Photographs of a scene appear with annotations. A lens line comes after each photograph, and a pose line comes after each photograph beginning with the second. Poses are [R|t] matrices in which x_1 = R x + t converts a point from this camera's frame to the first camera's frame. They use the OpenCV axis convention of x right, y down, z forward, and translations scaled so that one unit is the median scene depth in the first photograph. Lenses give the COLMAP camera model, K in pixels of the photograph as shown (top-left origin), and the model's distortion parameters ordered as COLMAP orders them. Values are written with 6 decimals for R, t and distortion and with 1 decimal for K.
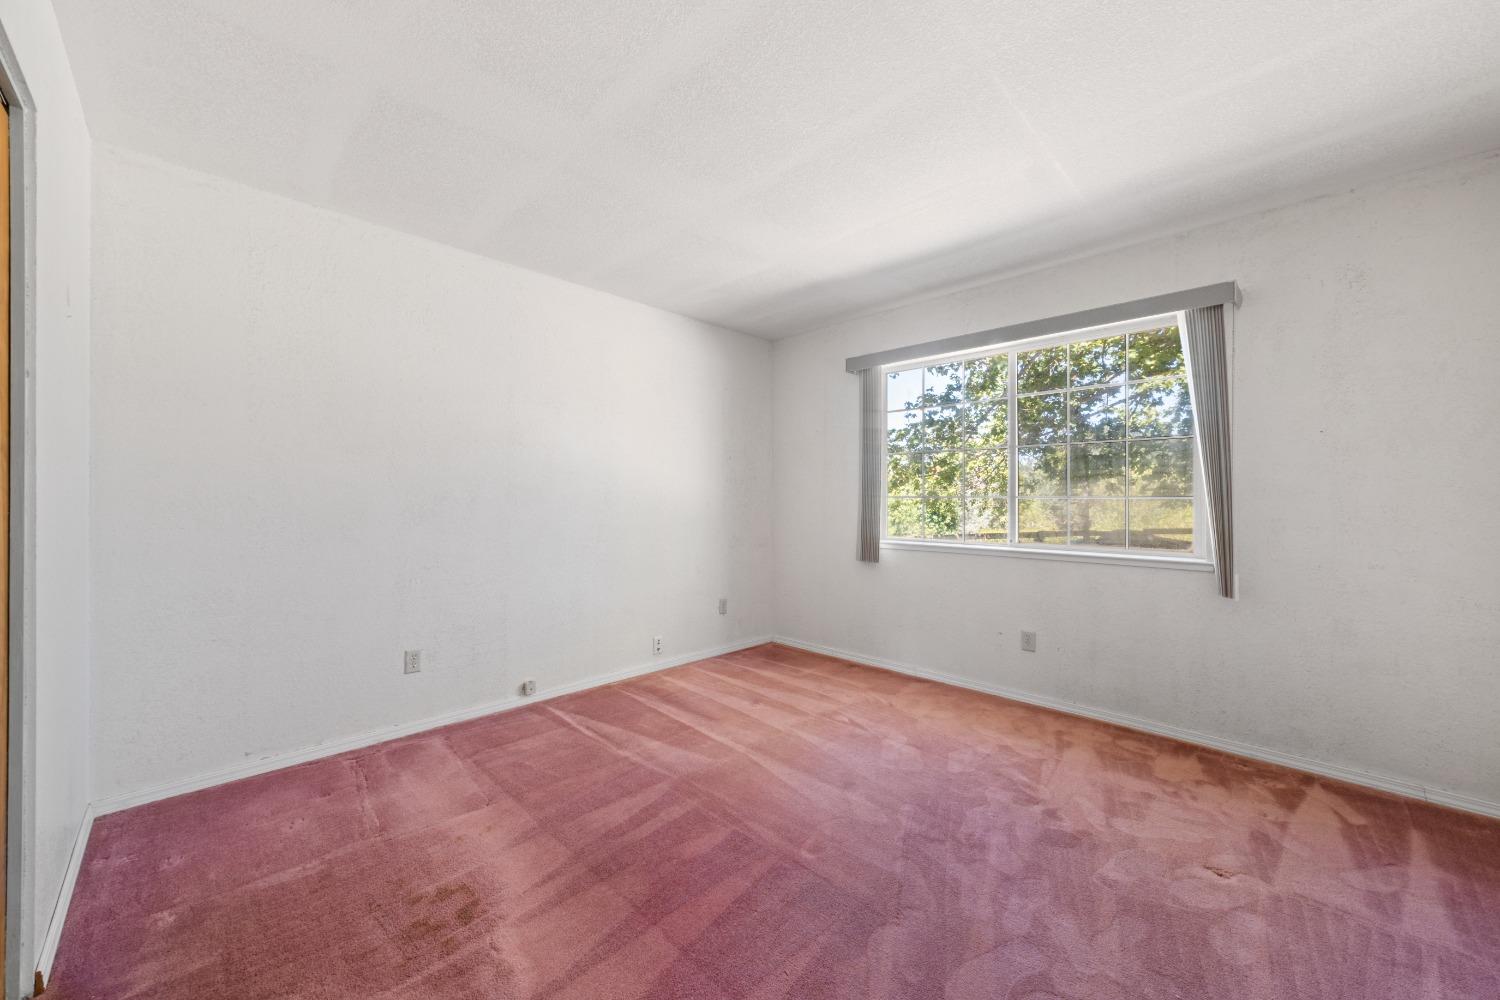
lens RADIAL K [[560.3, 0, 753.2], [0, 560.3, 496.7], [0, 0, 1]] dist [-0.001505, 0.000409]
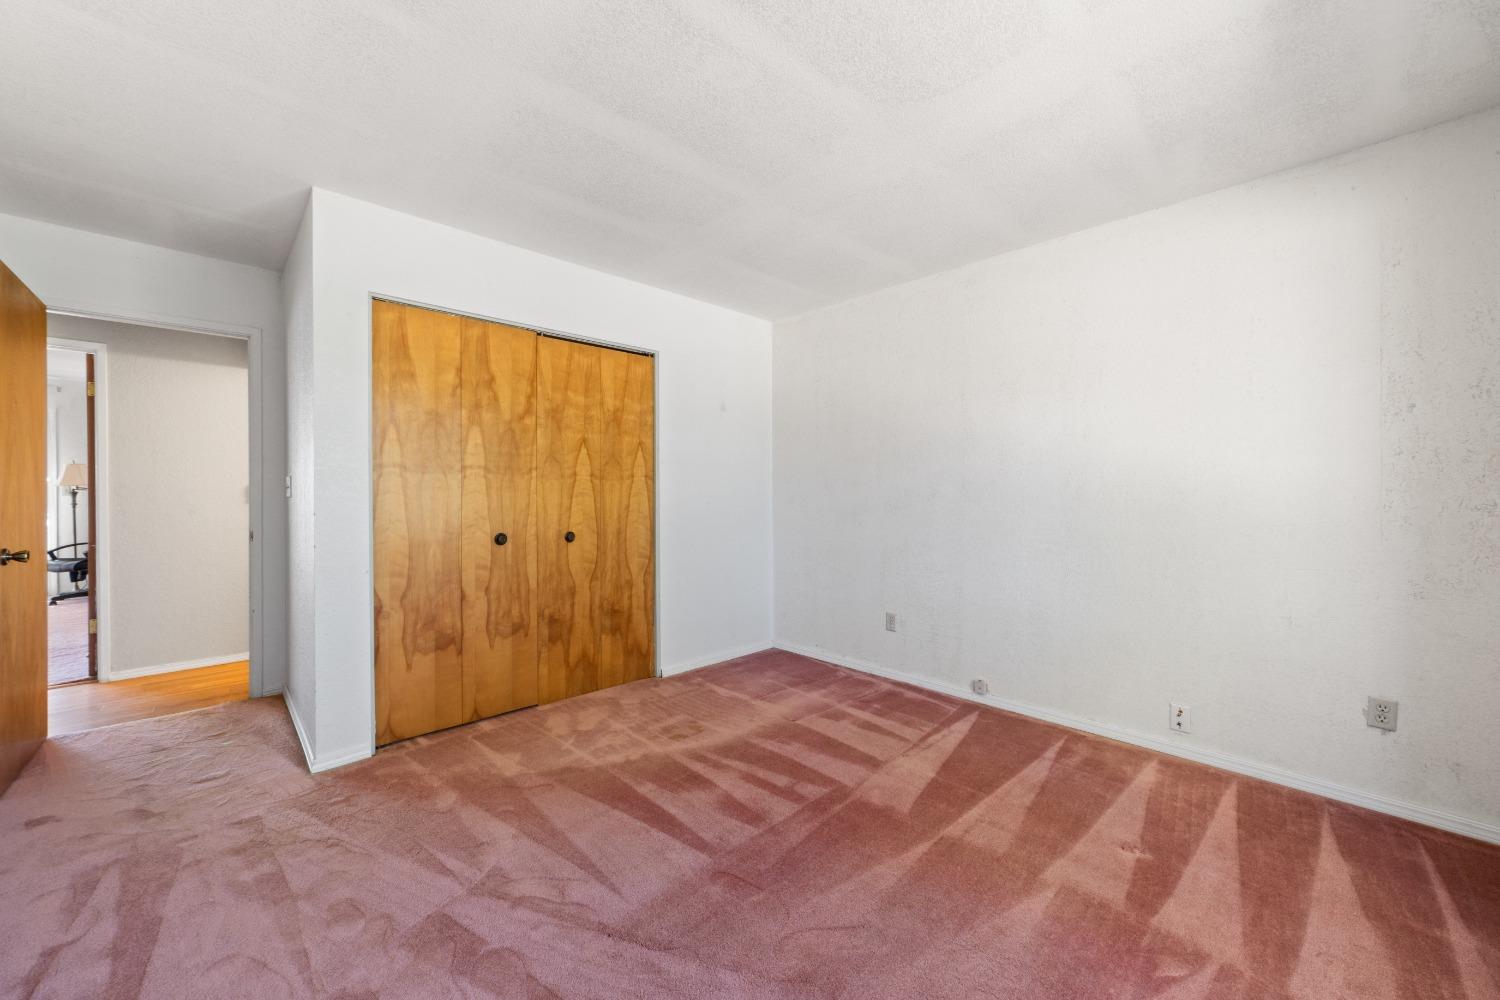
lens RADIAL K [[560.3, 0, 753.2], [0, 560.3, 496.7], [0, 0, 1]] dist [-0.001505, 0.000409]
pose [[-0.022355, -0.004680, -0.999739, 0.591676], [0.002661, 0.999985, -0.004741, 0.014176], [0.999747, -0.002766, -0.022342, 0.636229]]
